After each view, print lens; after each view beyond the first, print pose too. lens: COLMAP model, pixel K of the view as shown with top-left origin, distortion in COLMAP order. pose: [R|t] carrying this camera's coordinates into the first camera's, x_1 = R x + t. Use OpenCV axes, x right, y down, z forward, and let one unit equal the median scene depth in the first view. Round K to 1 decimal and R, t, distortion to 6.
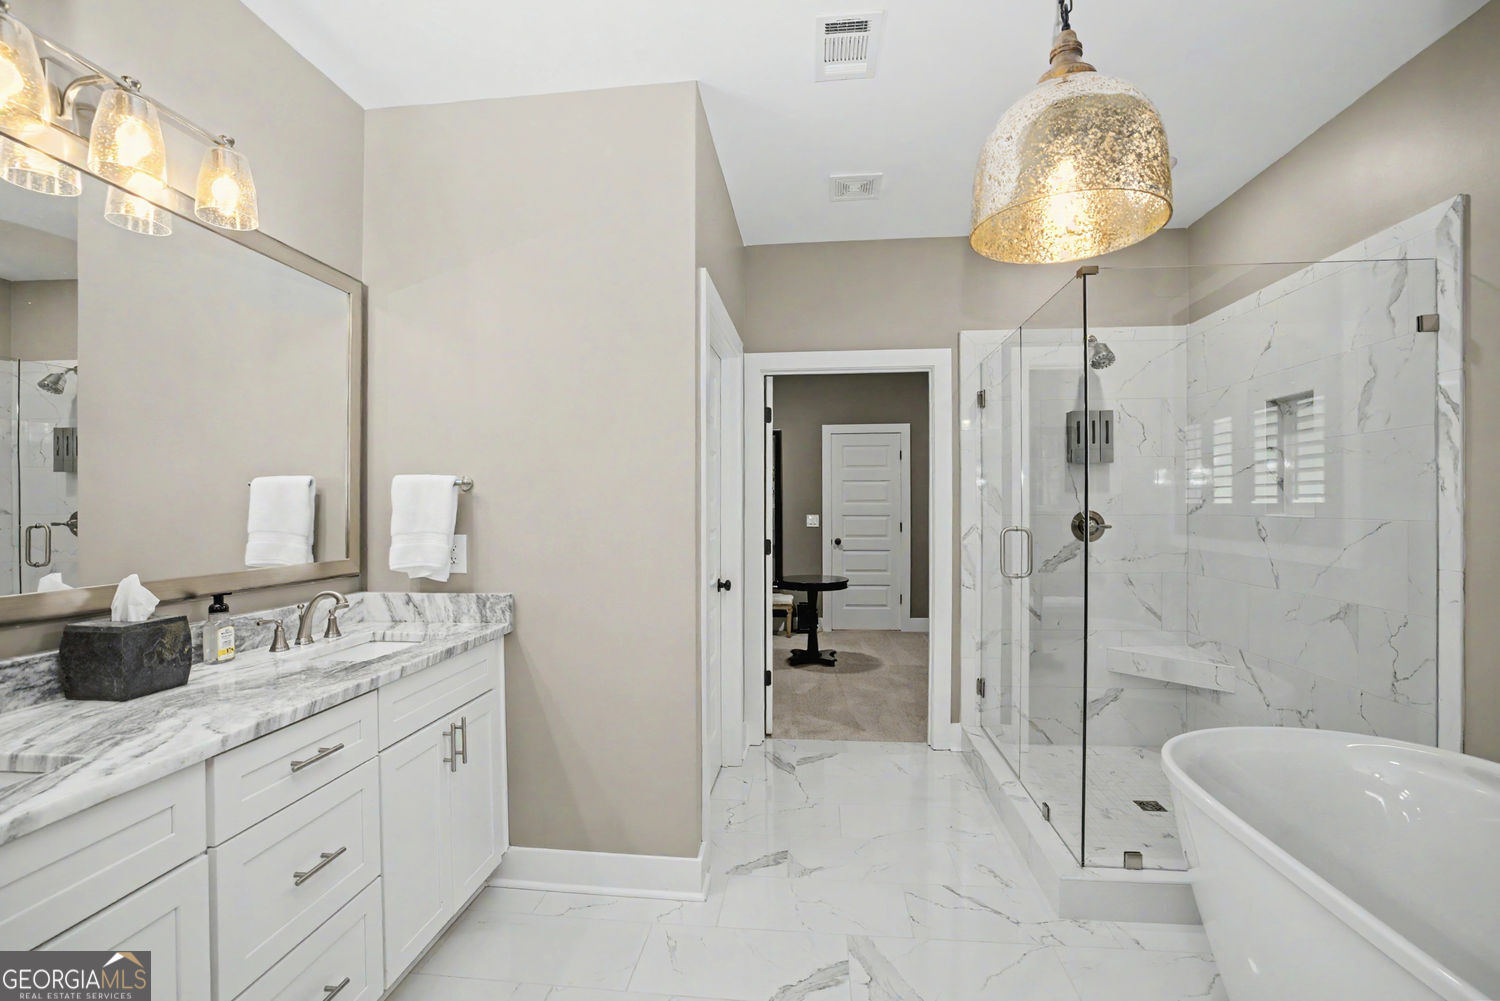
lens RADIAL K [[650.6, 0, 749.4], [0, 650.6, 503.0], [0, 0, 1]] dist [-0.019450, 0.001146]
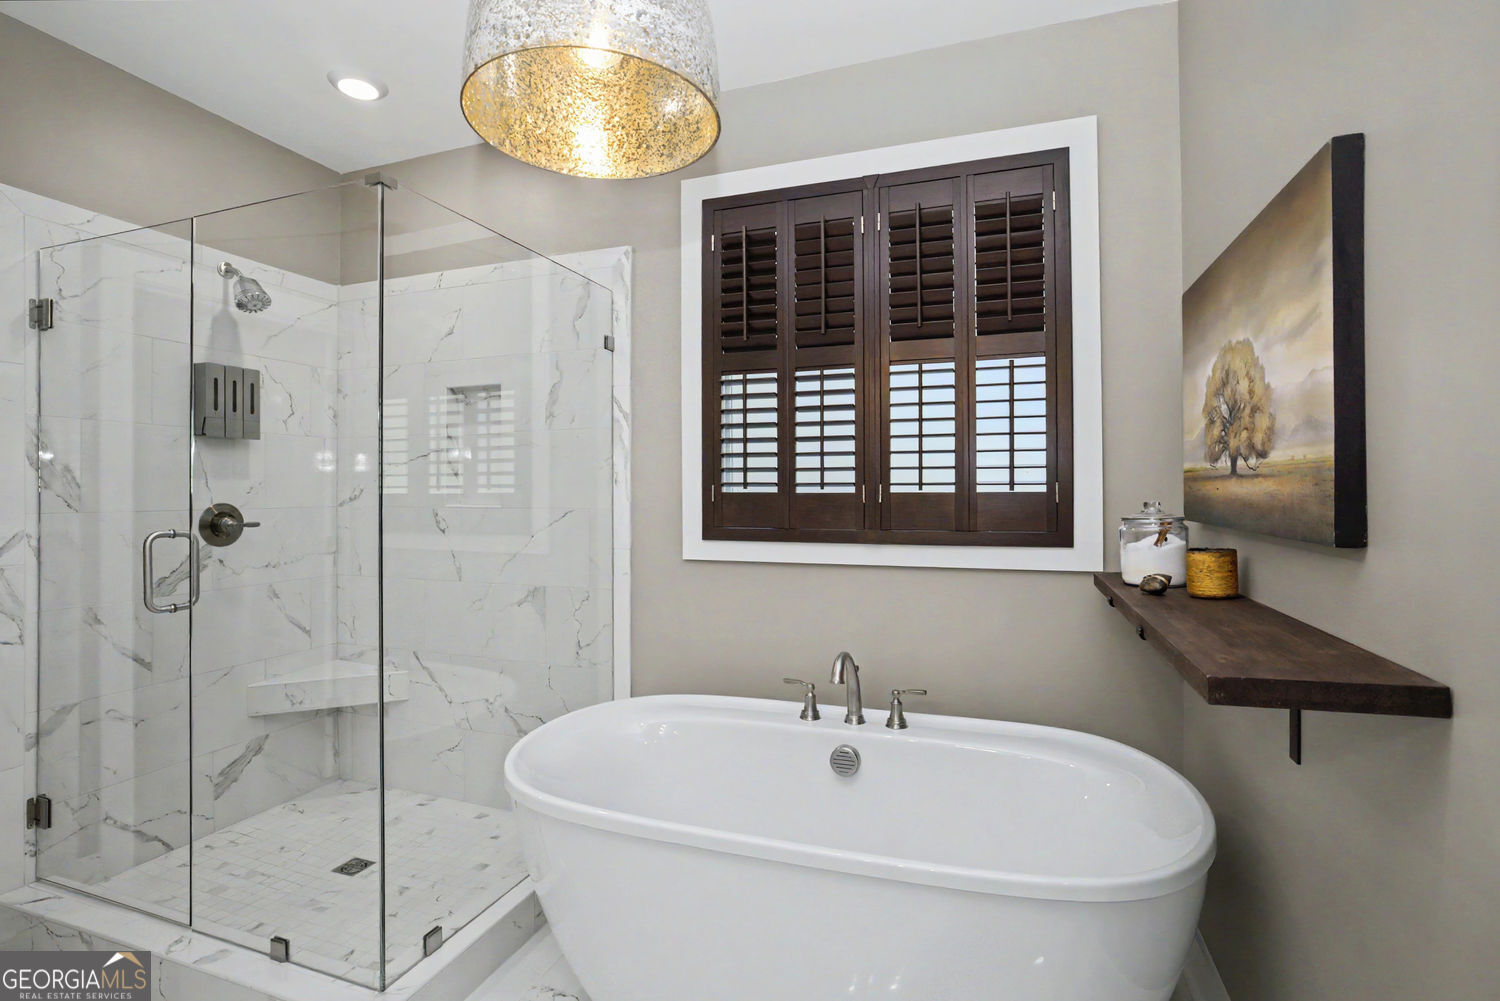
lens RADIAL K [[712.6, 0, 745.1], [0, 712.6, 491.1], [0, 0, 1]] dist [-0.004869, 0.002992]
pose [[0.267208, 0.005156, 0.963625, -0.112136], [-0.001484, 0.999987, -0.004939, 0.001290], [-0.963638, -0.000110, 0.267212, 0.288369]]
